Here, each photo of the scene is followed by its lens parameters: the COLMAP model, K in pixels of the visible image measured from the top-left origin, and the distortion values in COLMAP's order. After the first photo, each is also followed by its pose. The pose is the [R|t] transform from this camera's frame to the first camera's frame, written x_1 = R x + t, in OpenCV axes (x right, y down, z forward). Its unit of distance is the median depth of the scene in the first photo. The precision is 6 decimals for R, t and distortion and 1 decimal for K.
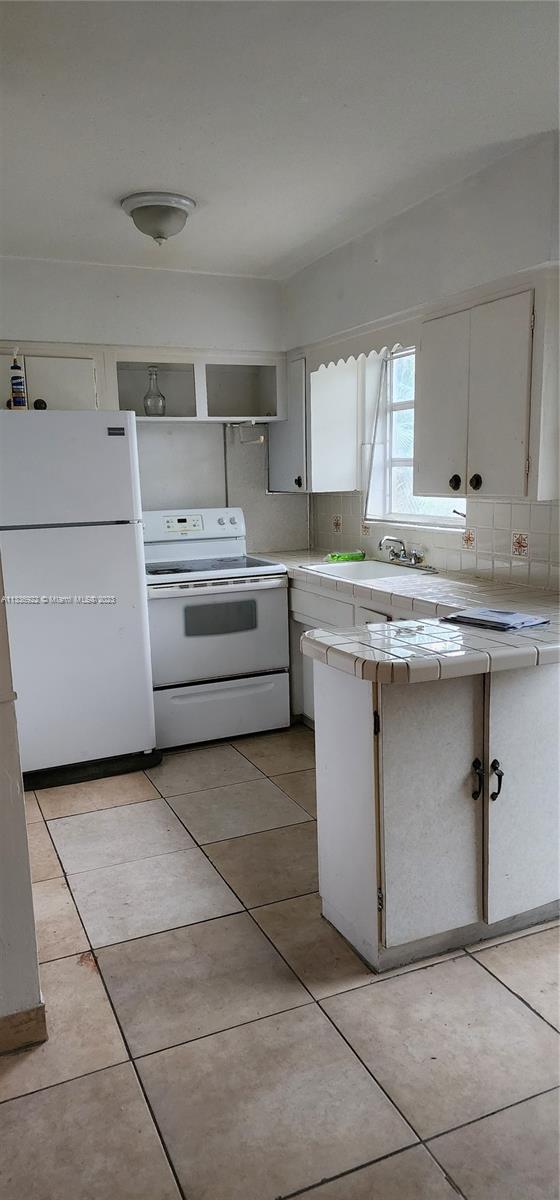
lens RADIAL K [[806.4, 0, 258.7], [0, 806.4, 624.4], [0, 0, 1]] dist [0.025536, -0.036417]
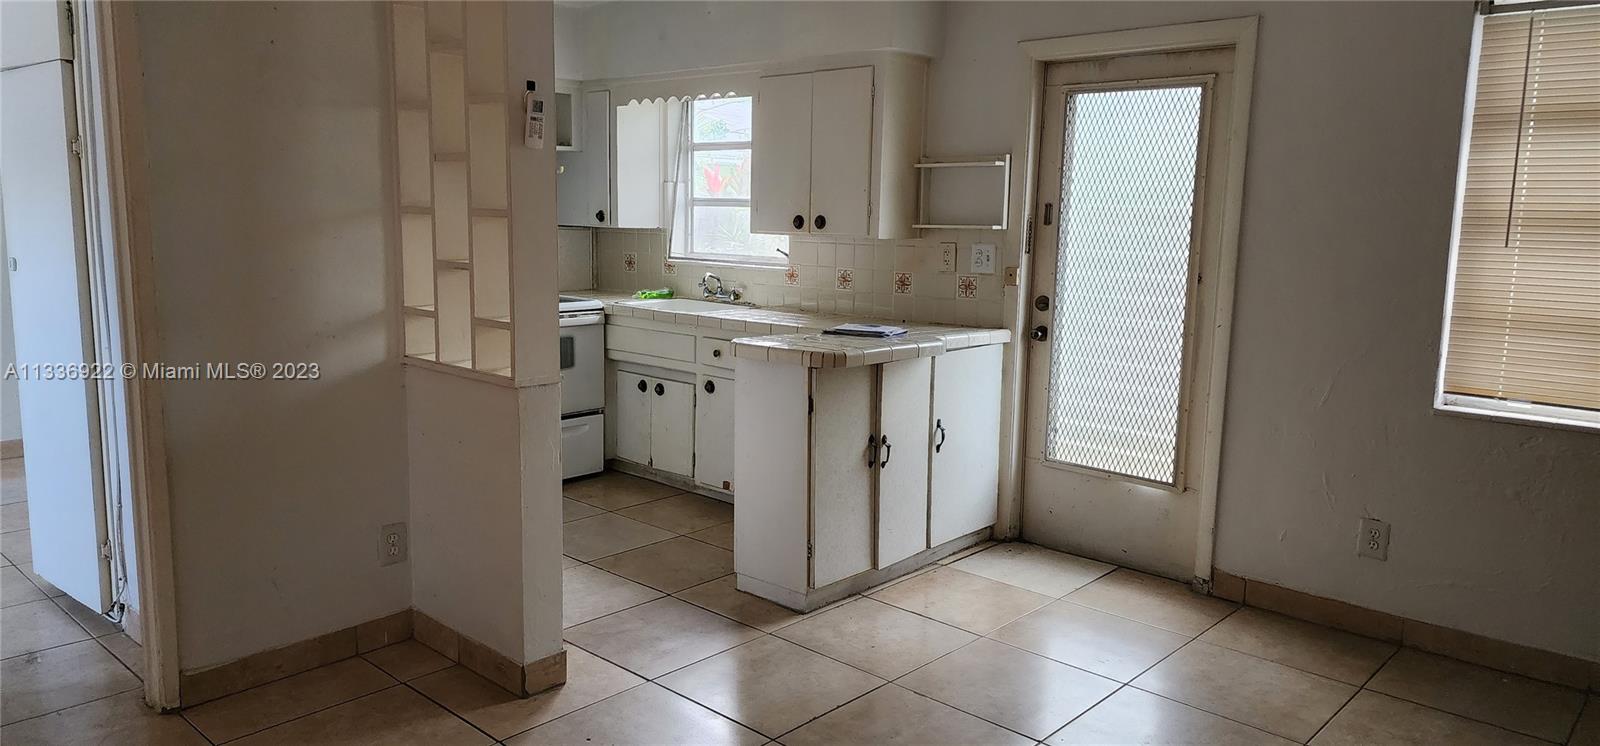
lens RADIAL K [[1075.2, 0, 800.2], [0, 1075.2, 369.1], [0, 0, 1]] dist [0.025536, -0.036417]
pose [[0.910100, -0.011357, 0.414233, -0.319069], [0.031207, 0.998664, -0.041182, 0.076843], [-0.413212, 0.050407, 0.909239, -0.299367]]
